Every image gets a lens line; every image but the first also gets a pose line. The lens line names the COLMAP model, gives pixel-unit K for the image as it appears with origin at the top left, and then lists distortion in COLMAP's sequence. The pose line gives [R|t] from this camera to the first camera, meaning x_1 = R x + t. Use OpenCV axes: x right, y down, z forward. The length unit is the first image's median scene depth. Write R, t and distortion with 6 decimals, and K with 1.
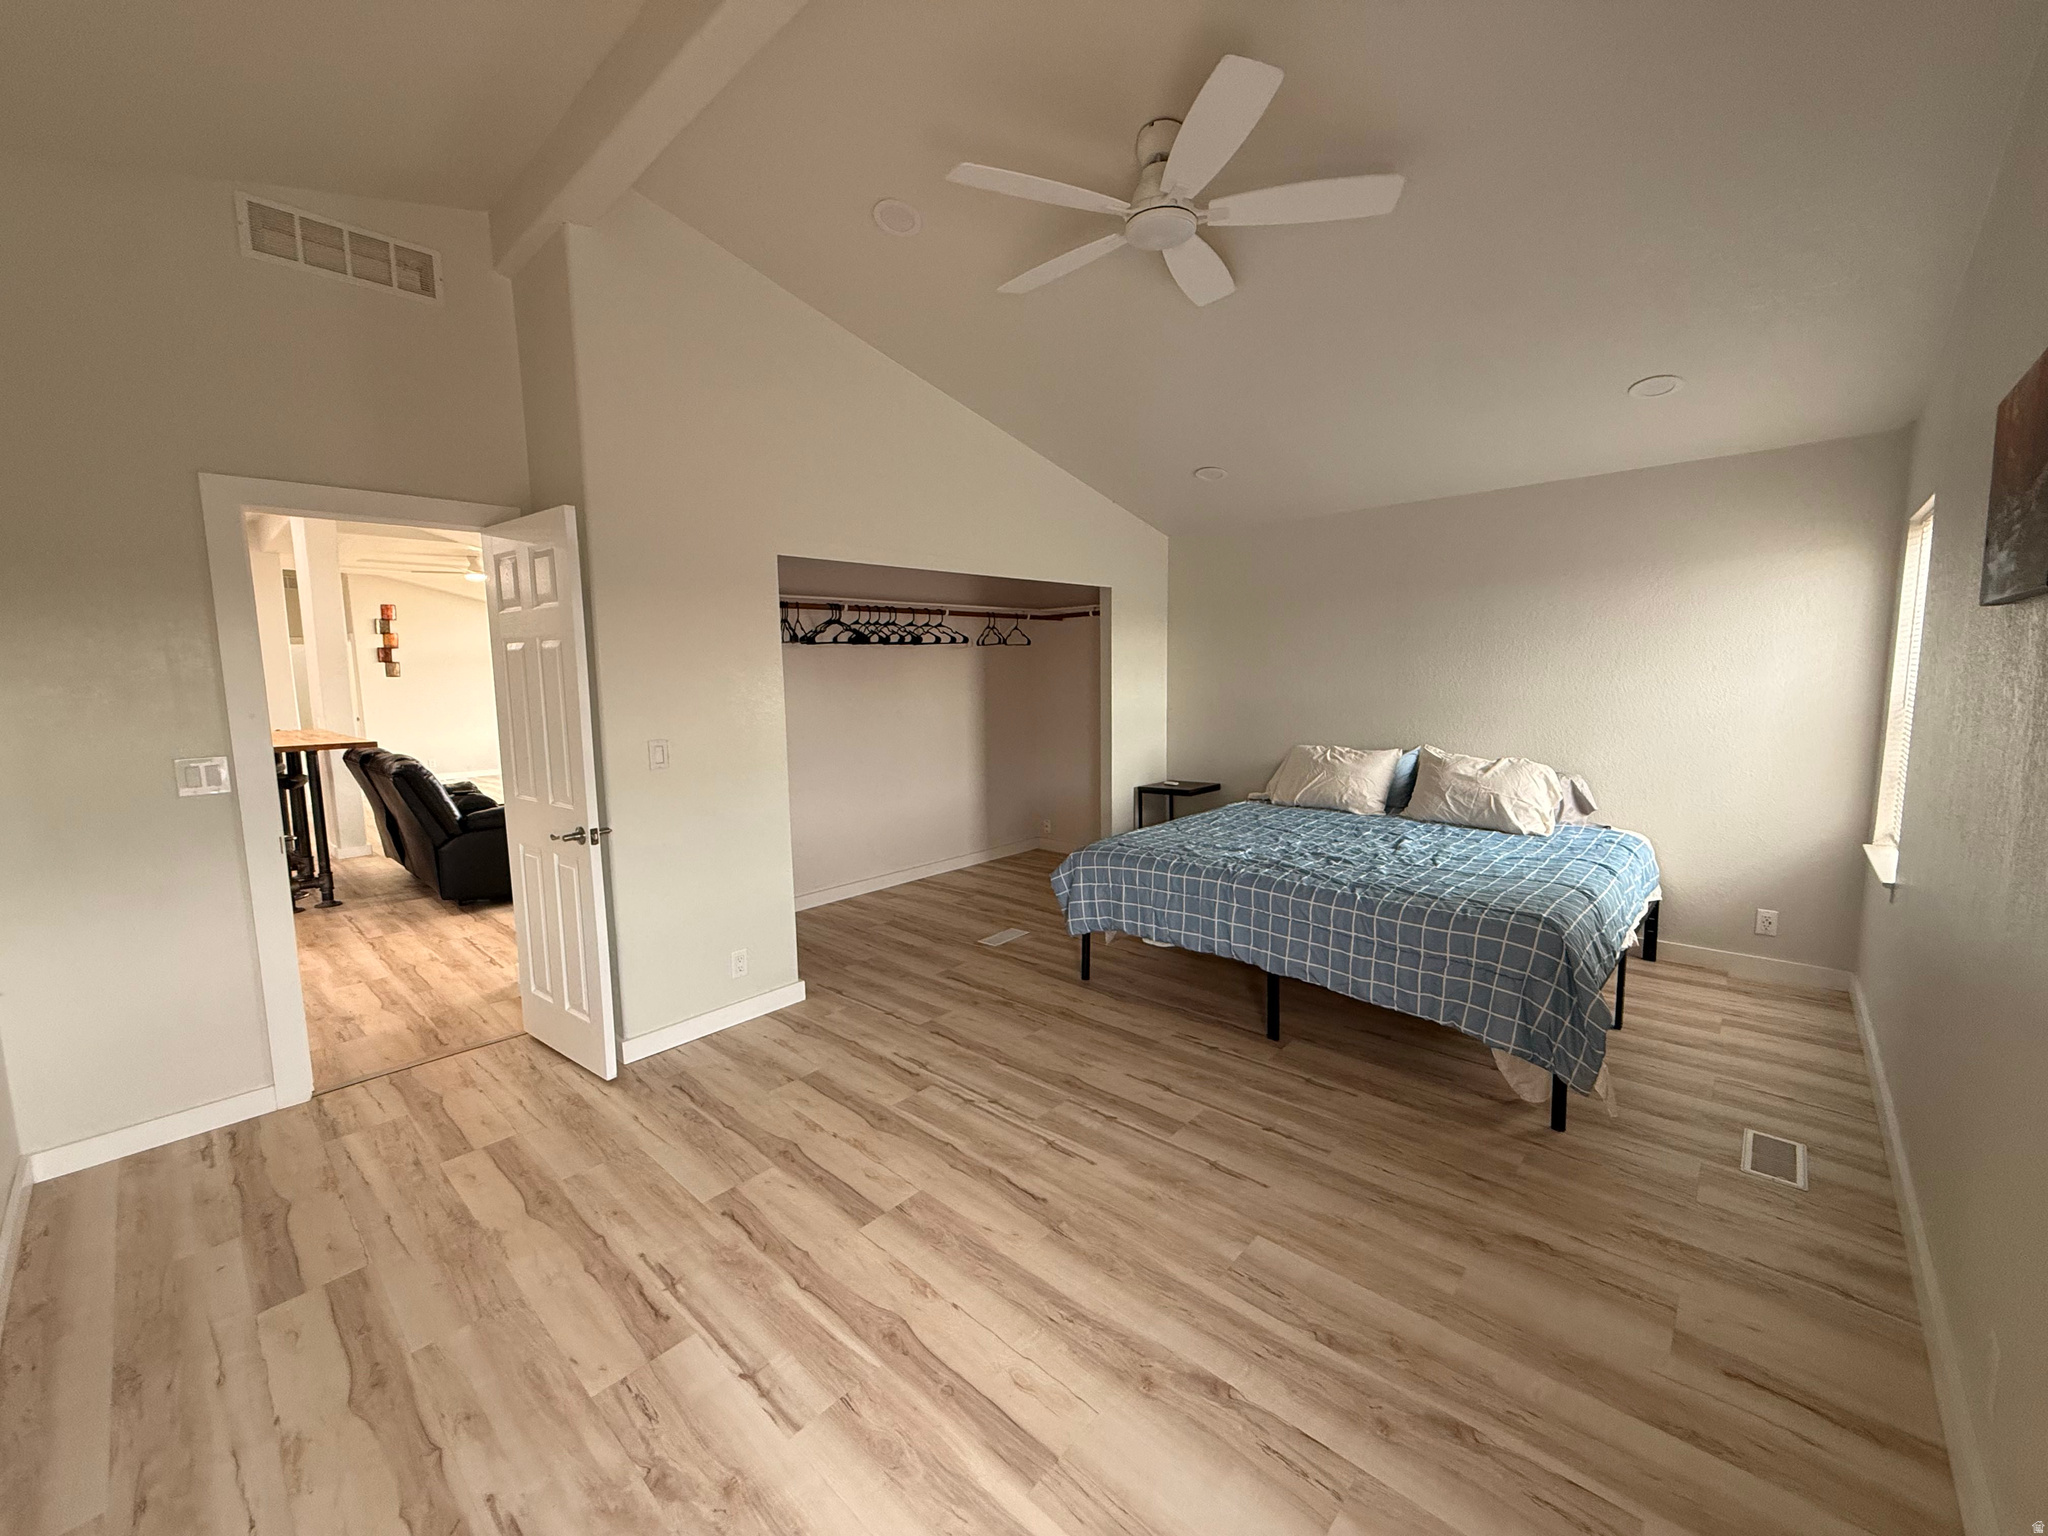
lens RADIAL K [[814.0, 0, 1022.5], [0, 814.0, 761.1], [0, 0, 1]] dist [-0.001713, 0.001570]
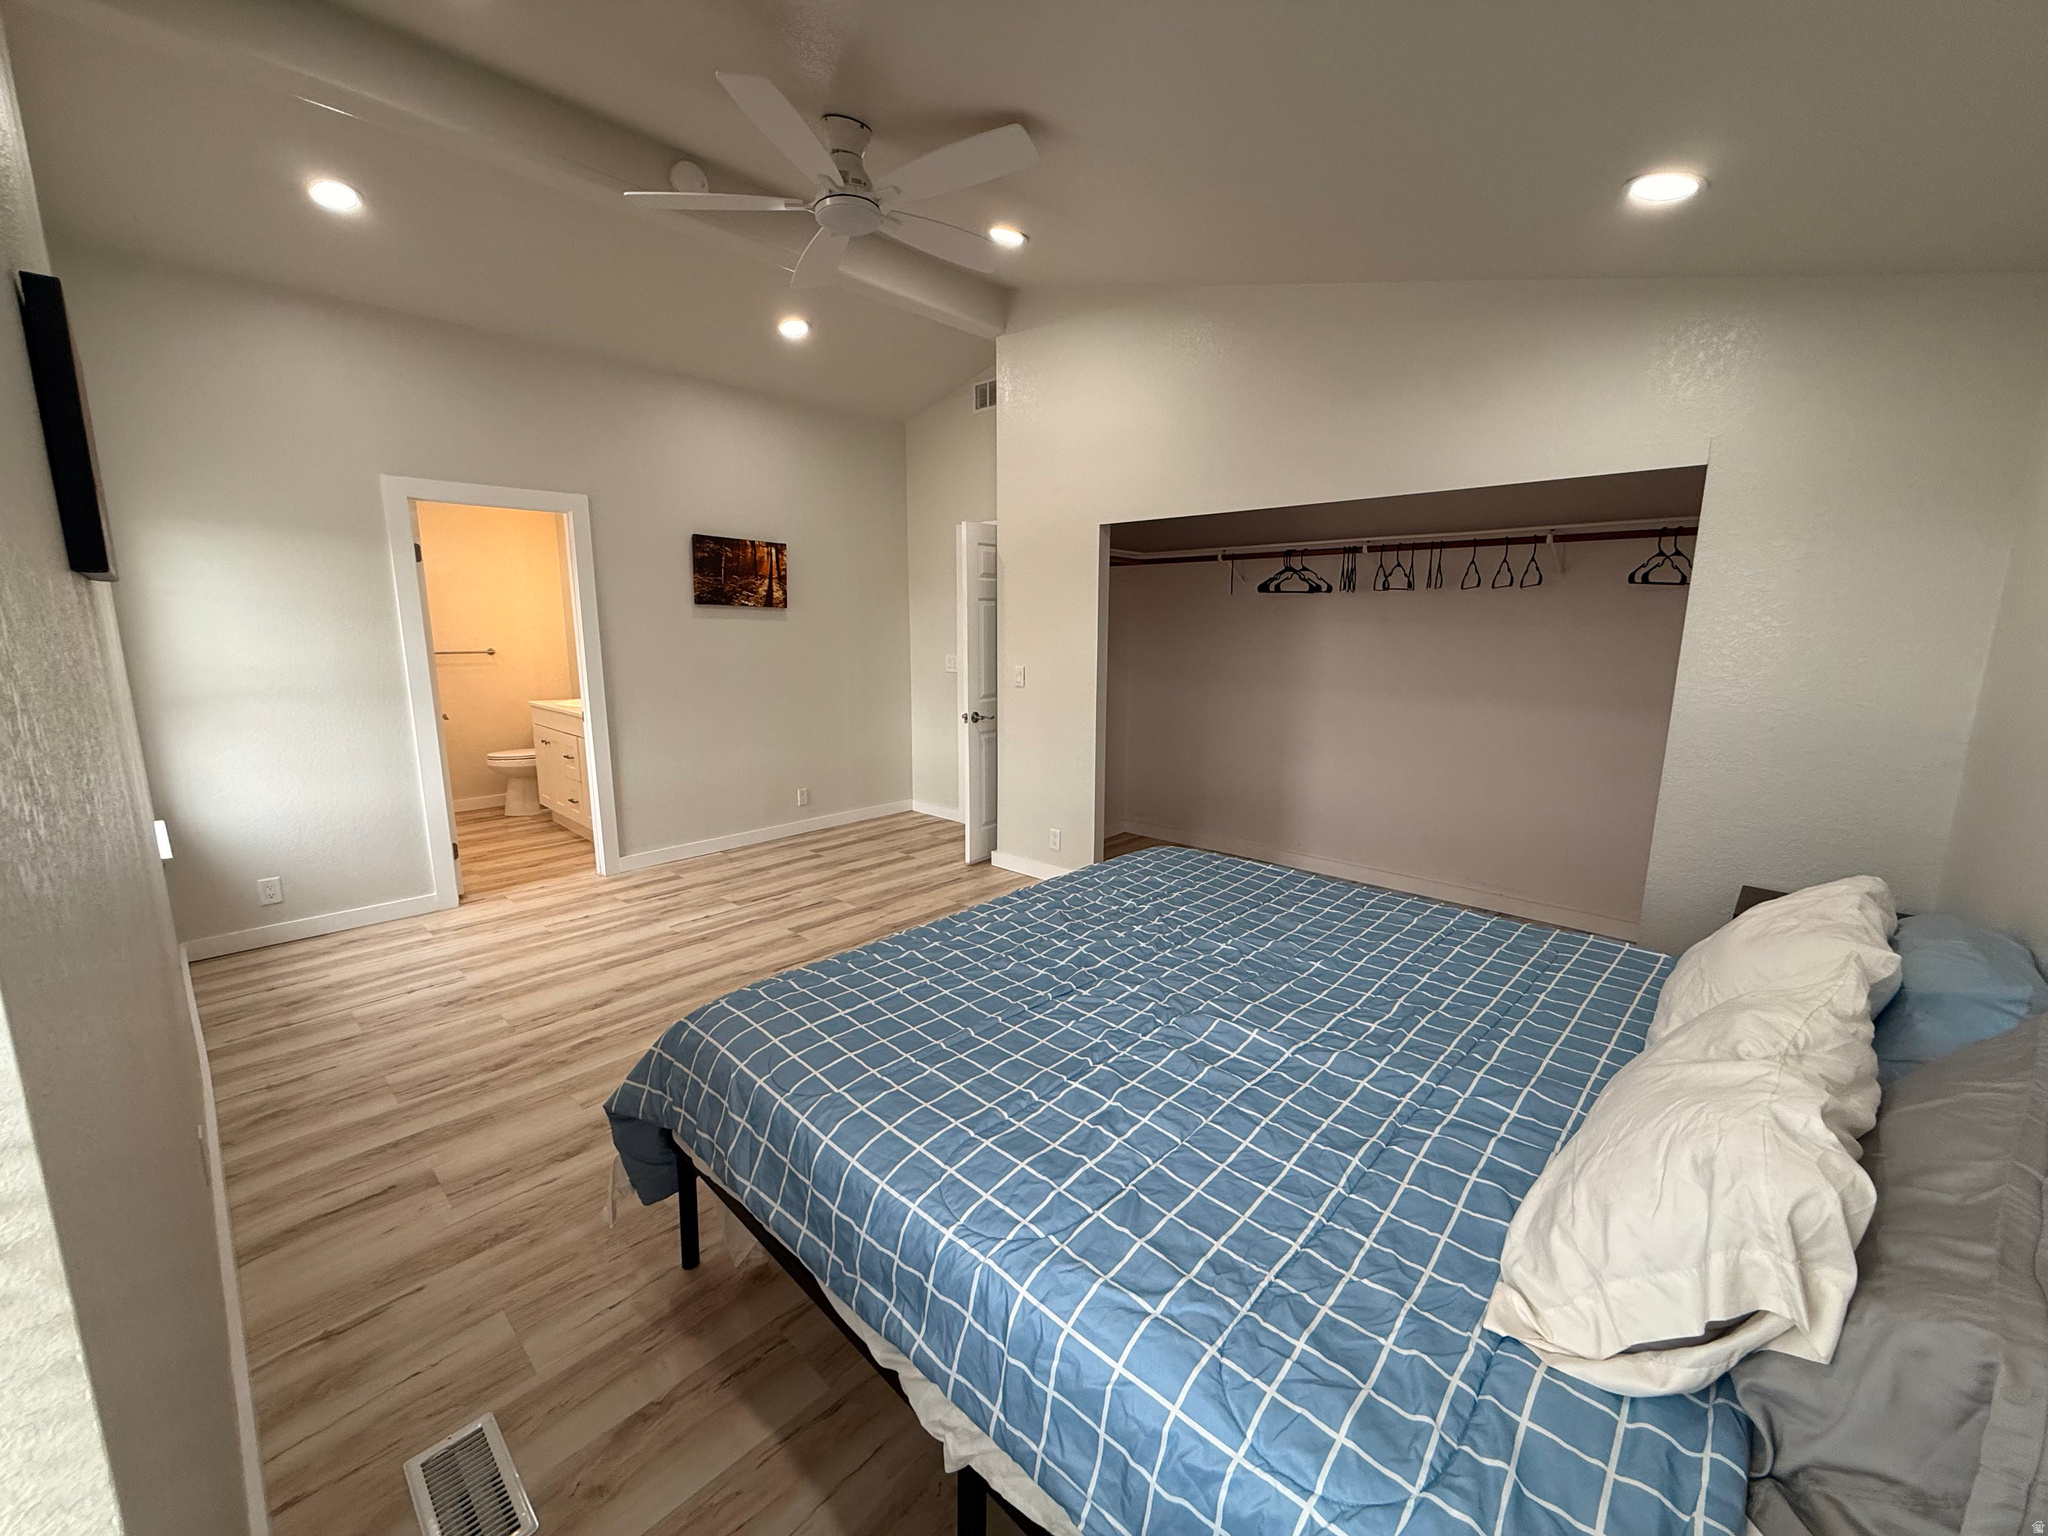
lens RADIAL K [[814.0, 0, 1015.8], [0, 814.0, 764.9], [0, 0, 1]] dist [-0.001713, 0.001570]
pose [[-0.016261, 0.194541, -0.980760, 1.395363], [-0.112737, 0.974278, 0.195124, -0.188891], [0.993492, 0.113741, 0.006089, 1.333063]]
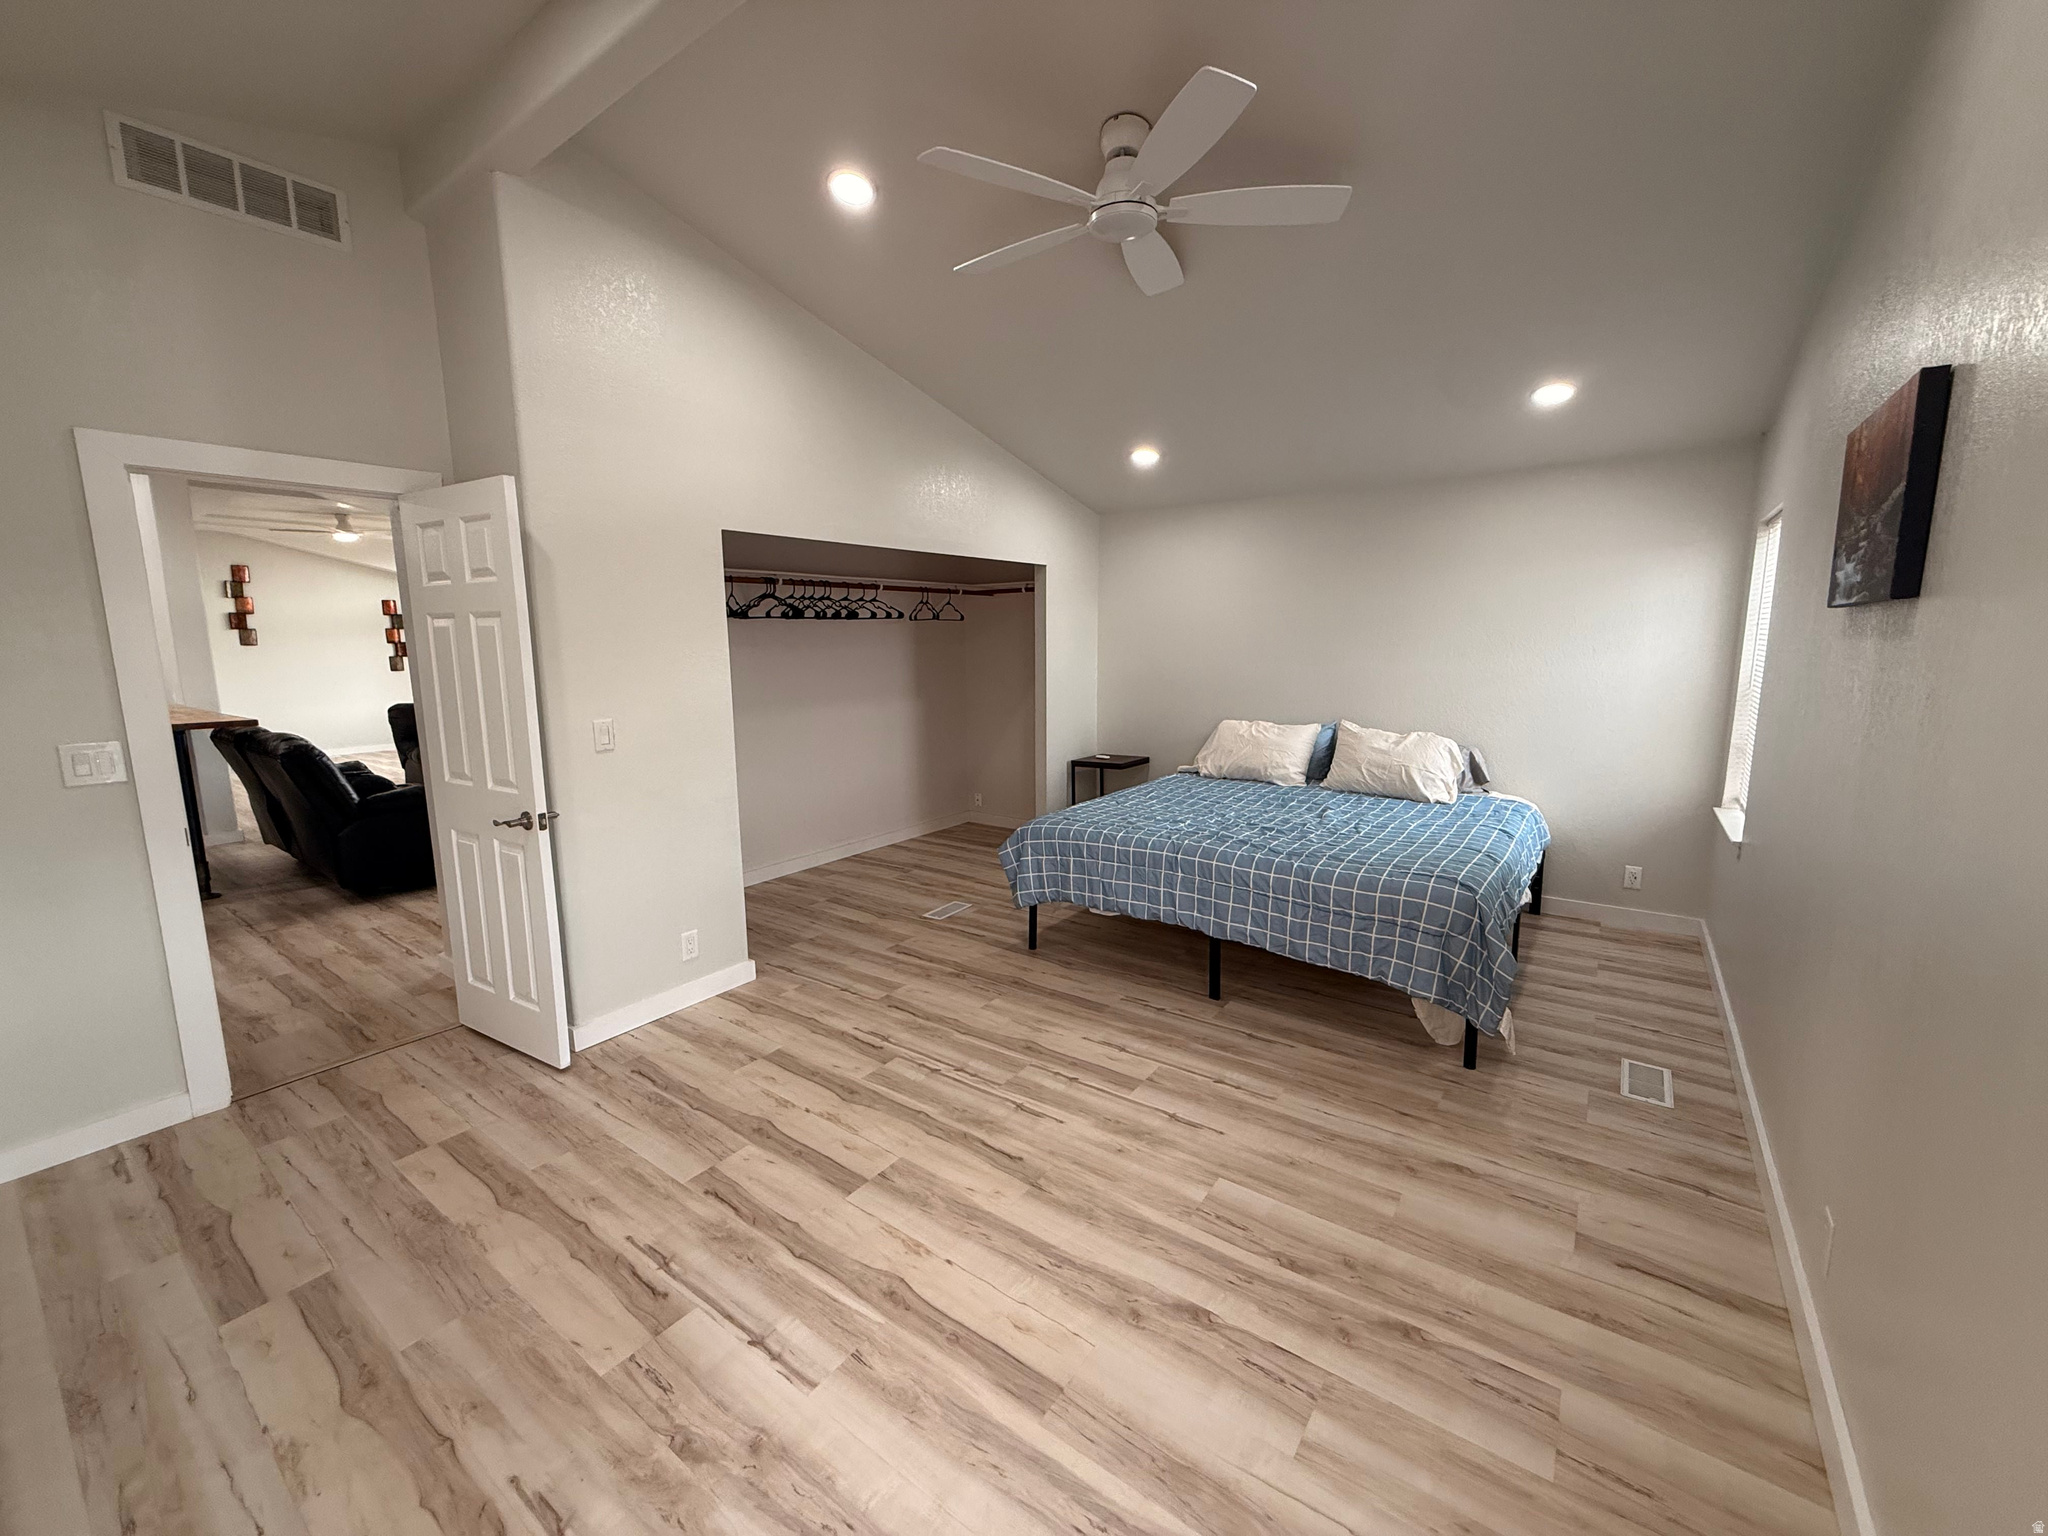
lens RADIAL K [[814.0, 0, 1022.9], [0, 814.0, 760.8], [0, 0, 1]] dist [-0.001713, 0.001570]
pose [[0.993656, -0.009684, 0.112046, -0.078829], [0.005590, 0.999307, 0.036791, -0.014817], [-0.112325, -0.035931, 0.993022, -0.028818]]
